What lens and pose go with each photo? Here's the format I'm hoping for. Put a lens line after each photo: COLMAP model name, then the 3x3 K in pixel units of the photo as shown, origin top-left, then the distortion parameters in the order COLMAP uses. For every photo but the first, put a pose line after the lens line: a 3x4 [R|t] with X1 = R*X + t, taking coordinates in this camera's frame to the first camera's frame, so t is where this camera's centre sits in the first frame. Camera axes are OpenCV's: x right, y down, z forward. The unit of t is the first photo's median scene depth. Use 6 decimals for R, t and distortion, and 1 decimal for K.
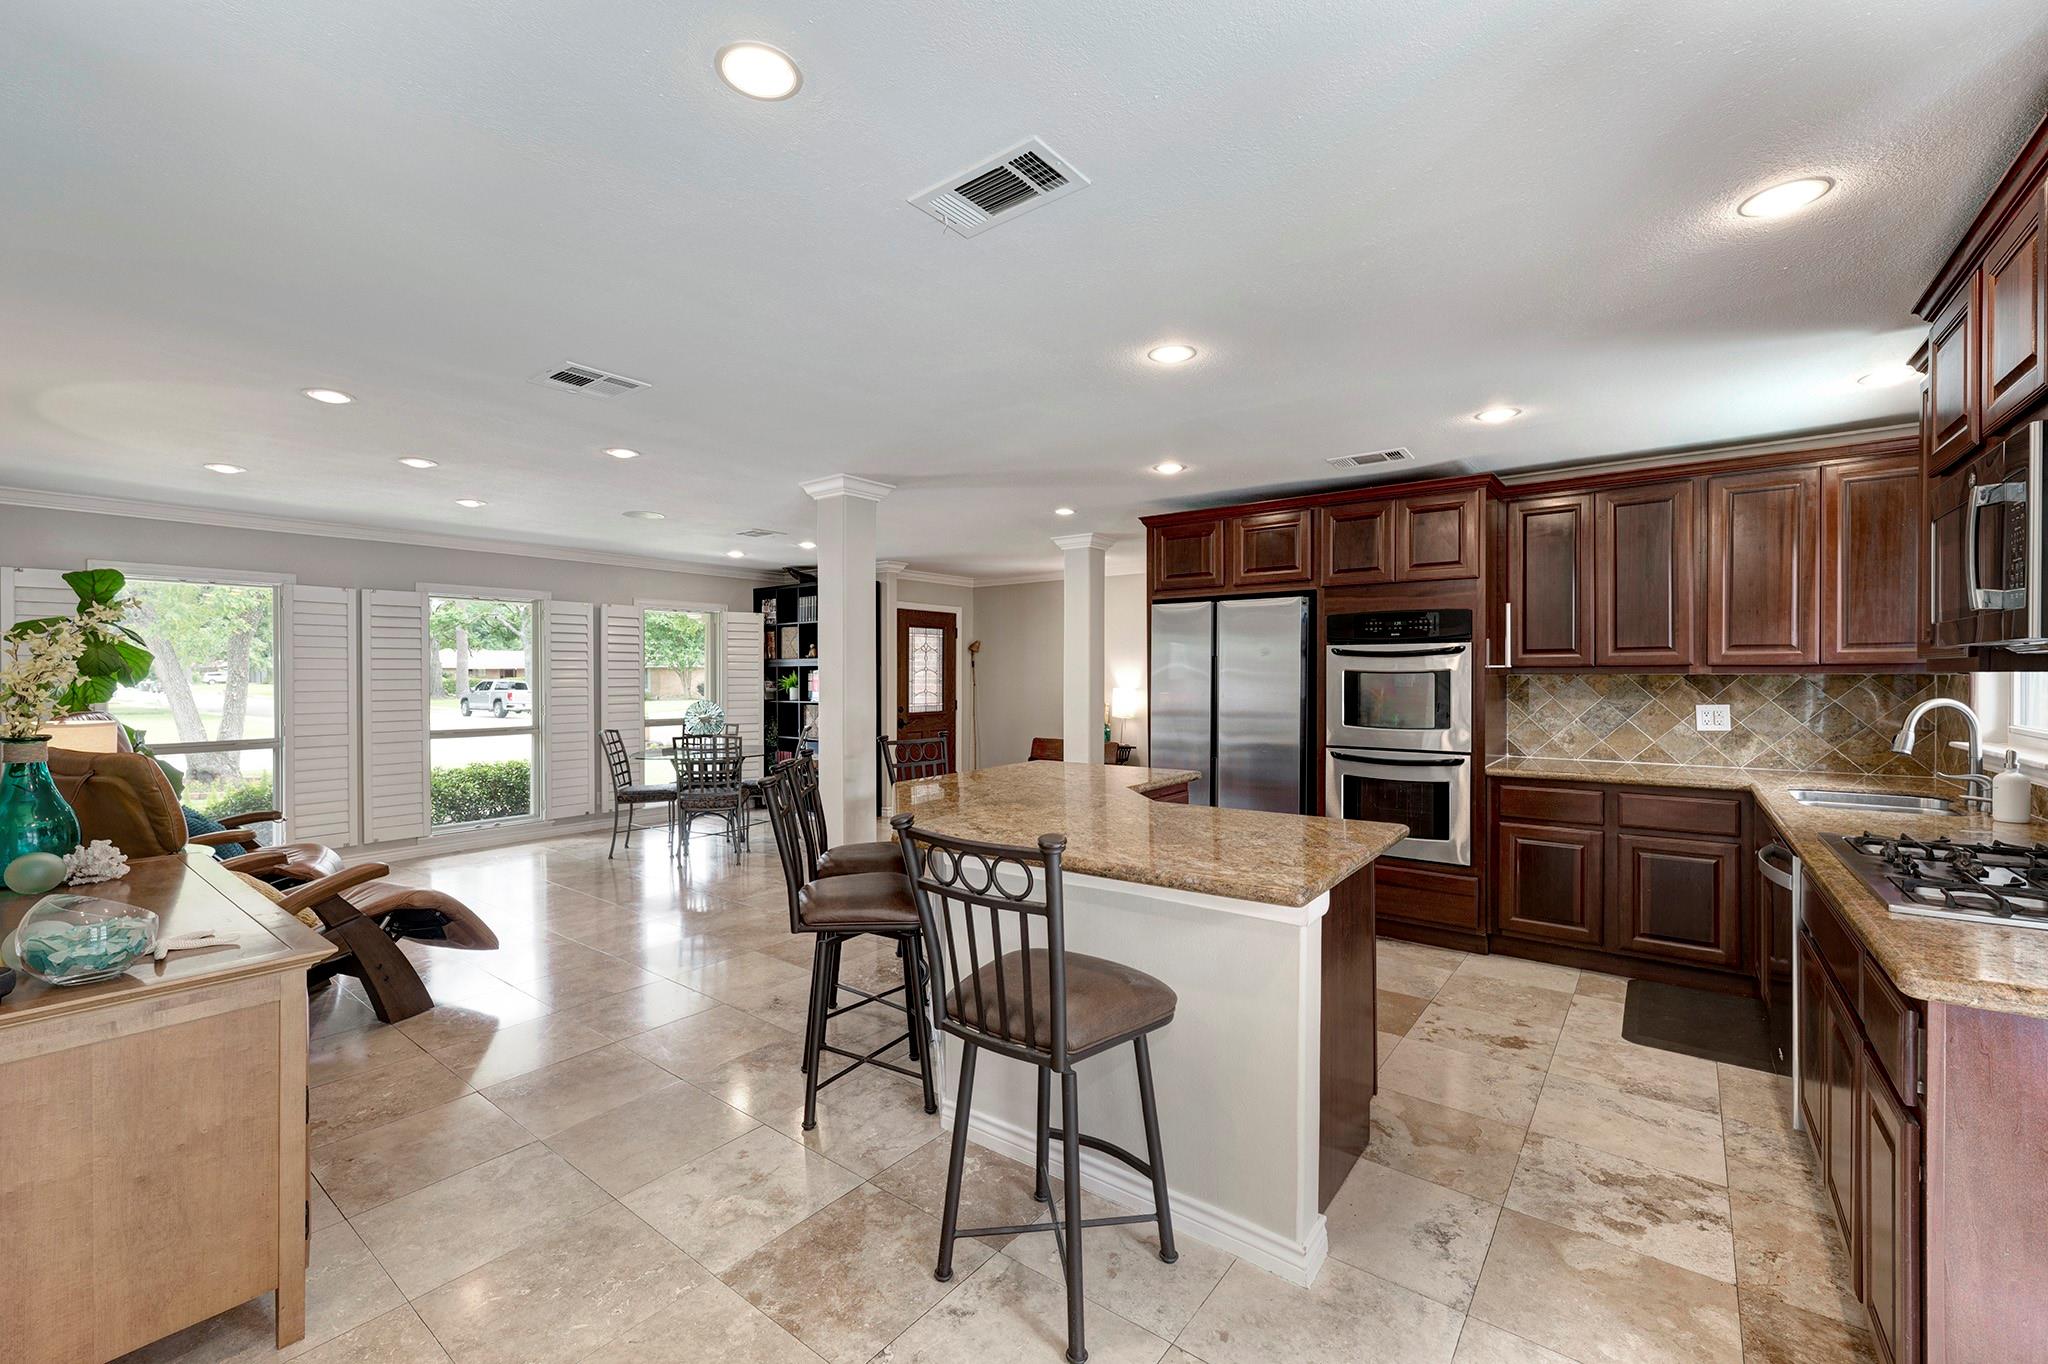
lens RADIAL K [[845.1, 0, 1006.4], [0, 845.1, 677.4], [0, 0, 1]] dist [0.002172, -0.000250]
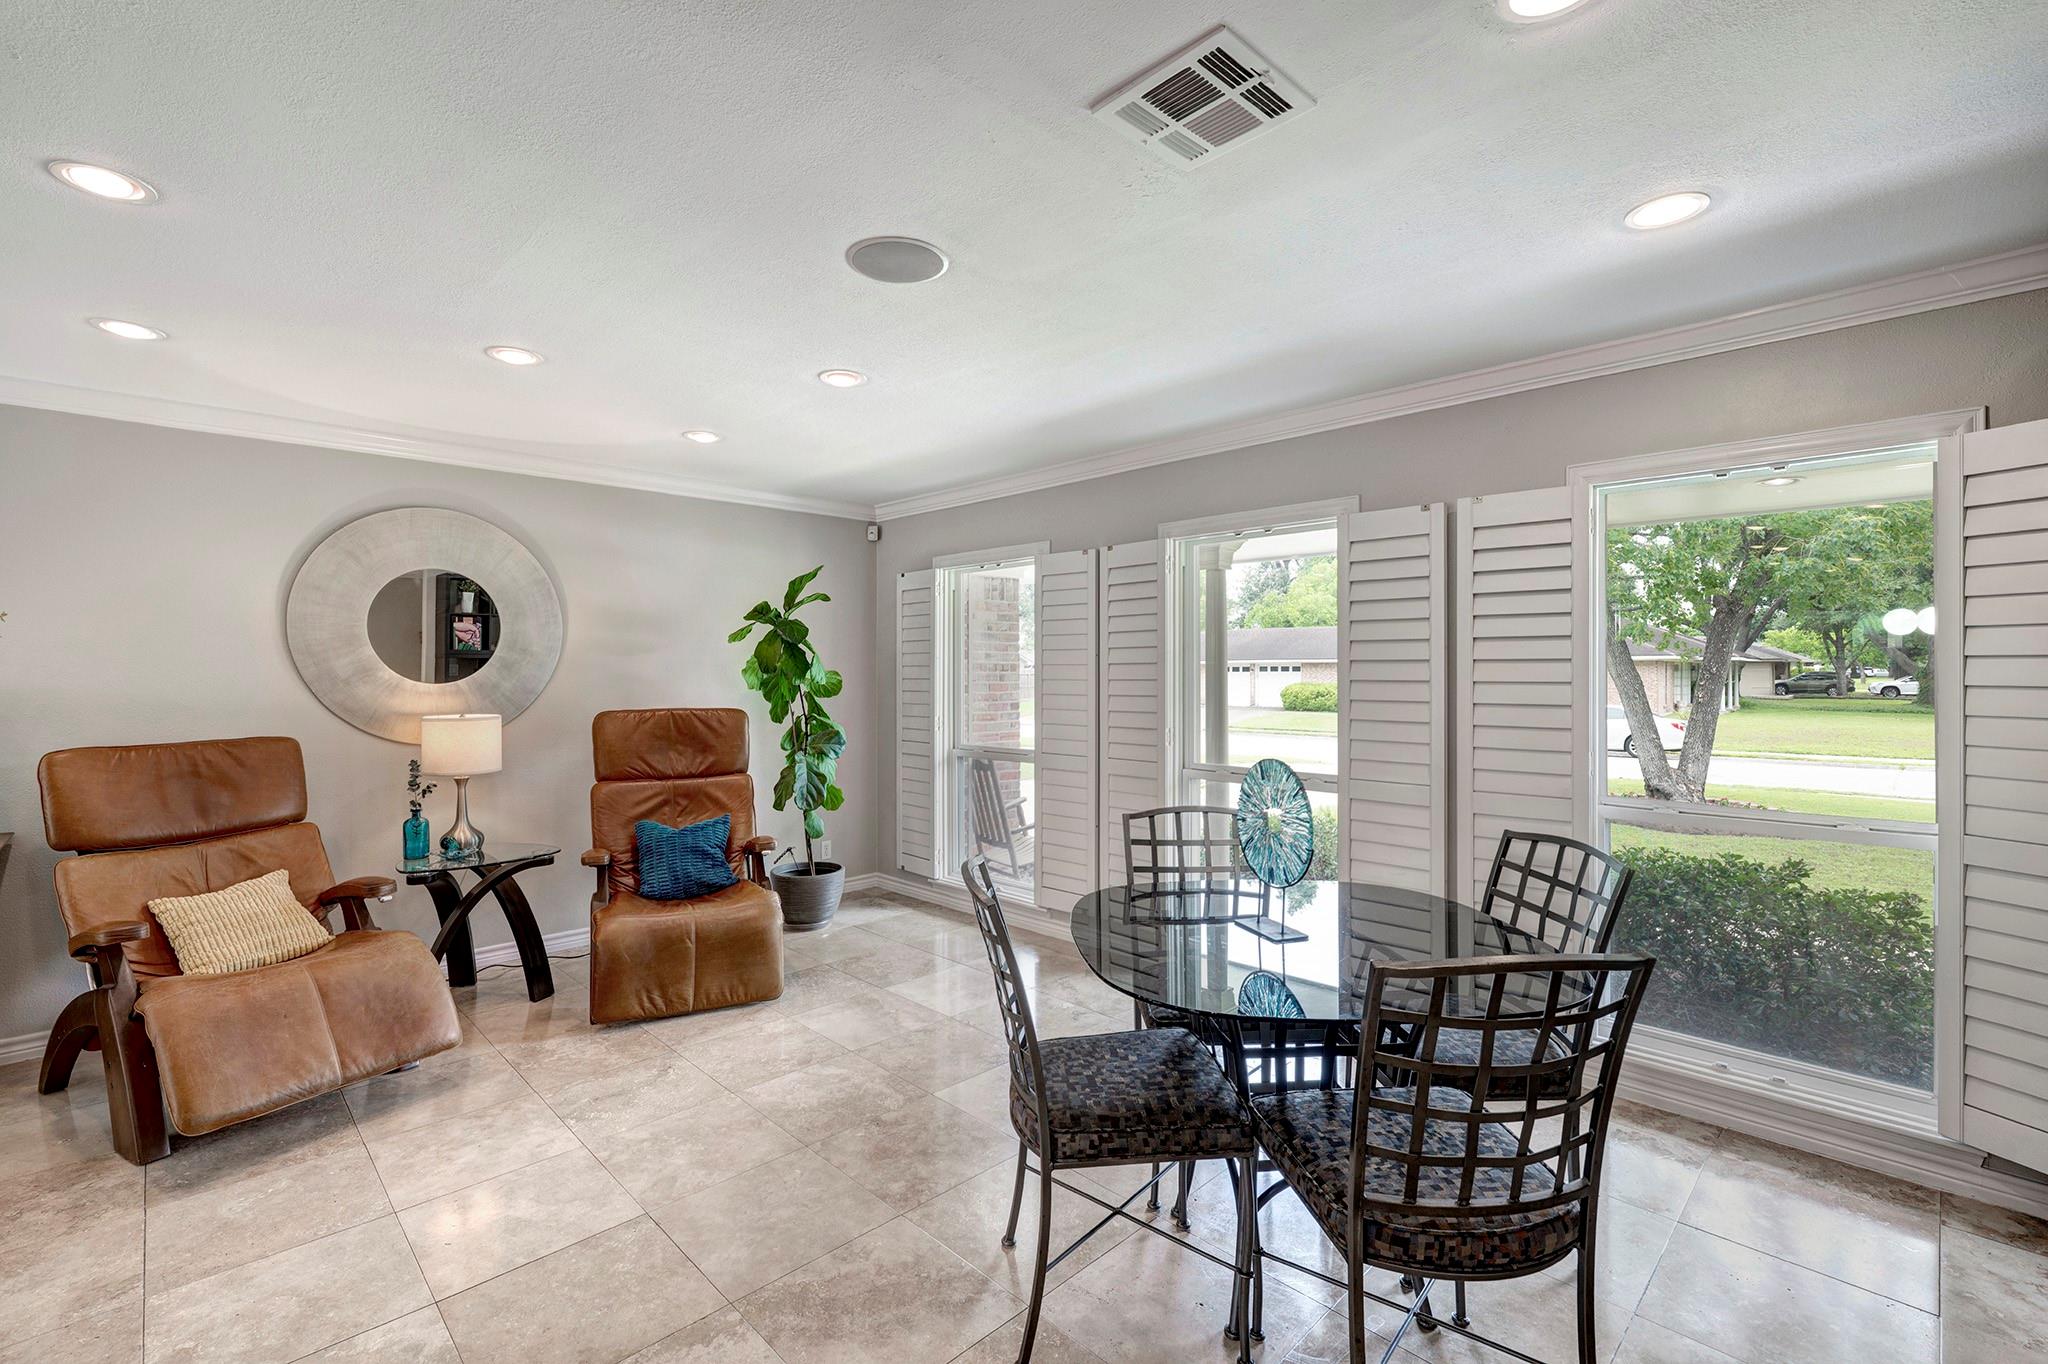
lens RADIAL K [[901.4, 0, 1038.8], [0, 901.4, 663.2], [0, 0, 1]] dist [0.001457, 0.000047]
pose [[-0.132270, -0.005559, -0.991198, -0.020611], [-0.003249, 0.999981, -0.005175, -0.005465], [0.991208, 0.002536, -0.132286, 0.867862]]
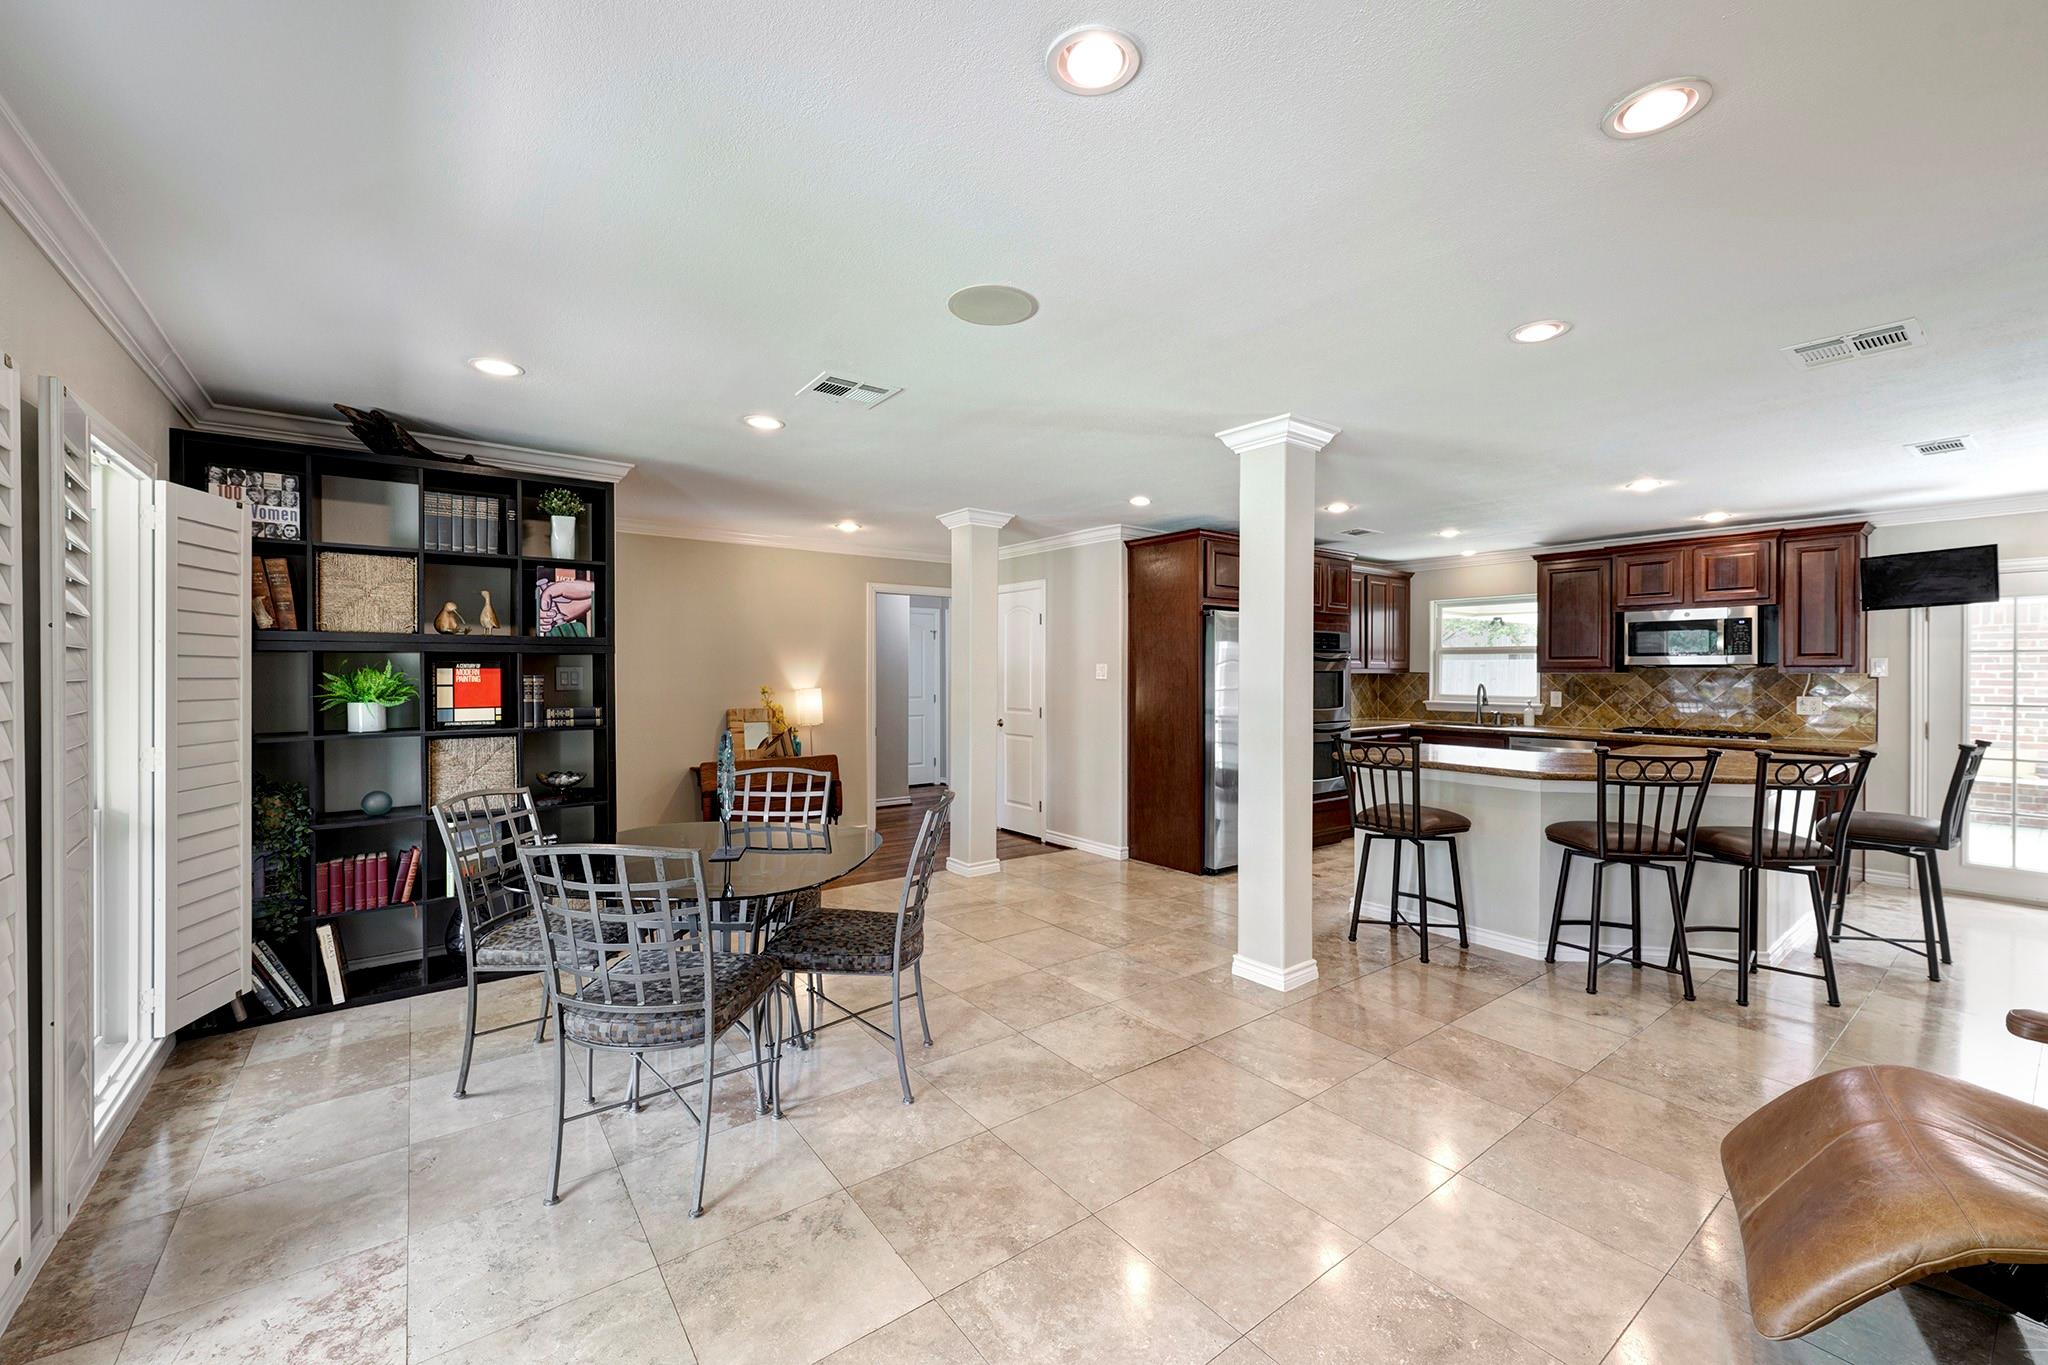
lens RADIAL K [[799.4, 0, 1038.0], [0, 799.4, 678.2], [0, 0, 1]] dist [0.000942, 0.000440]
pose [[0.254094, -0.005141, 0.967166, -0.639632], [0.001631, 0.999987, 0.004887, -0.001097], [-0.967178, 0.000336, 0.254099, 0.676342]]
